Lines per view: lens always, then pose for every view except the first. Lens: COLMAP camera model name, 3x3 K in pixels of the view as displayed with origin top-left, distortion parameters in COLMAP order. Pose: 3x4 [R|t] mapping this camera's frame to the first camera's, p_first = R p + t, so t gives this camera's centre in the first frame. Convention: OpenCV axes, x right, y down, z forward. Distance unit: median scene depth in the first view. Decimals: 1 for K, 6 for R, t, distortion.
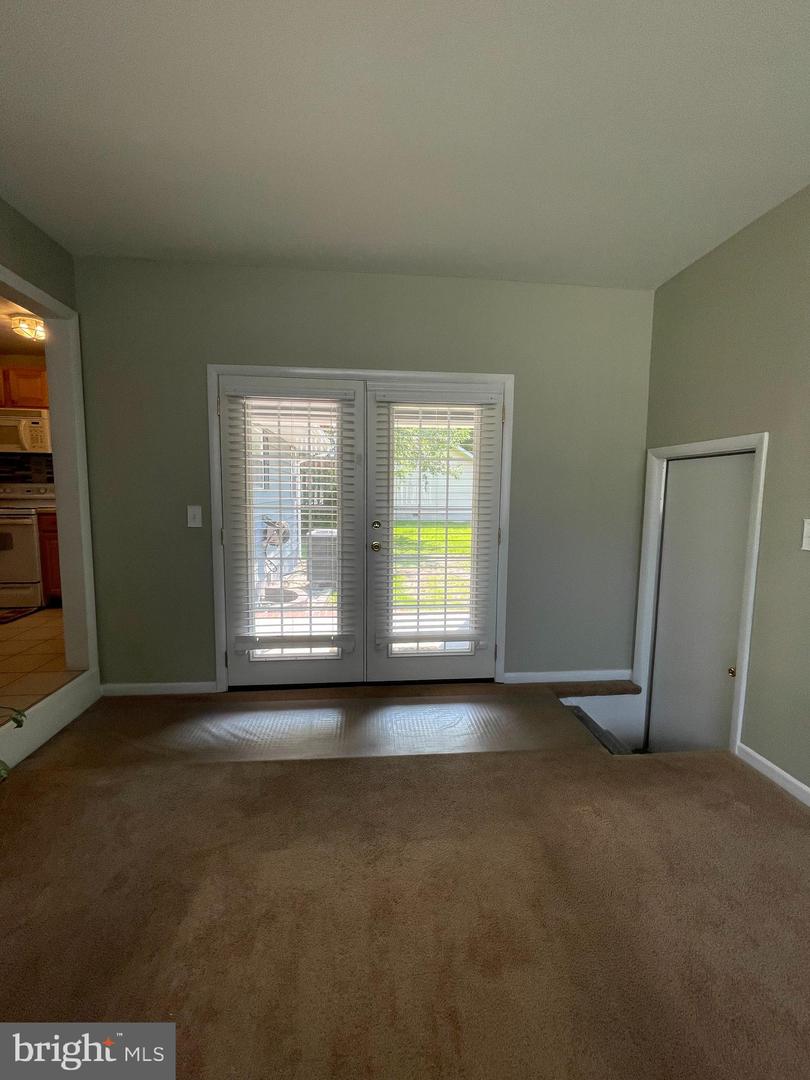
lens RADIAL K [[429.9, 0, 405.0], [0, 429.9, 540.0], [0, 0, 1]] dist [0.001218, 0.000078]
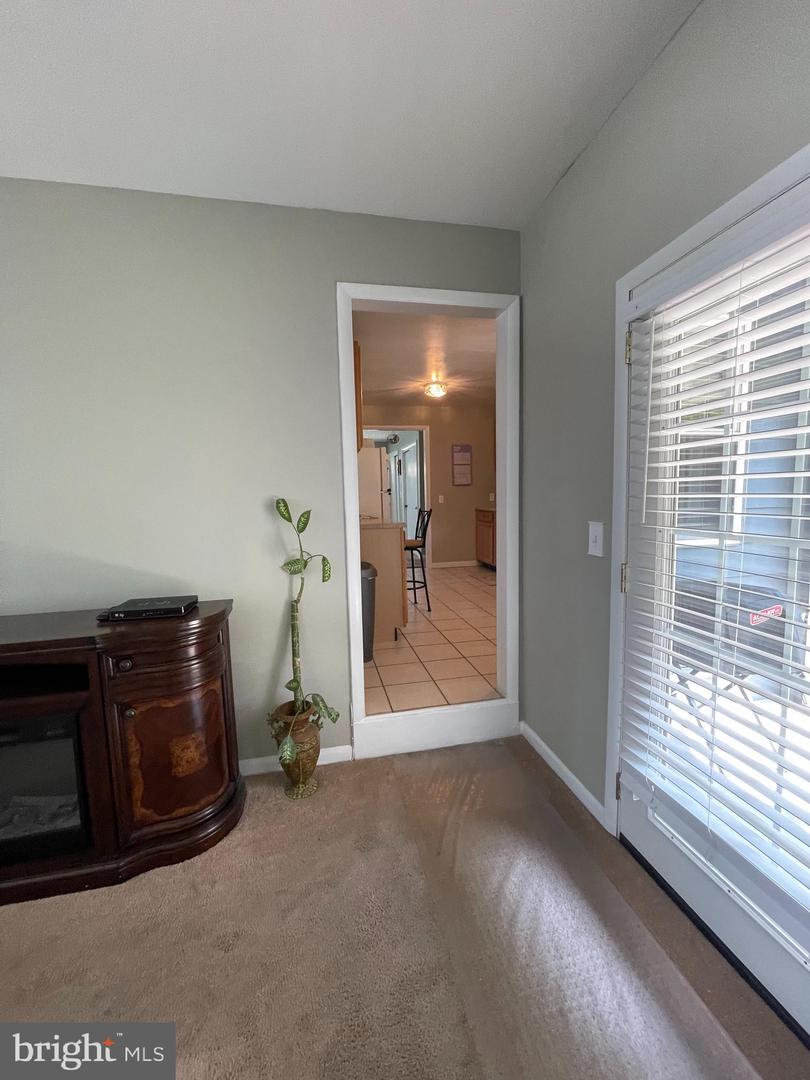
lens RADIAL K [[429.9, 0, 405.0], [0, 429.9, 540.0], [0, 0, 1]] dist [0.001218, 0.000078]
pose [[0.121317, 0.085699, -0.988907, 0.103771], [-0.080765, 0.993815, 0.076216, -0.079584], [0.989323, 0.070623, 0.127488, 0.644863]]
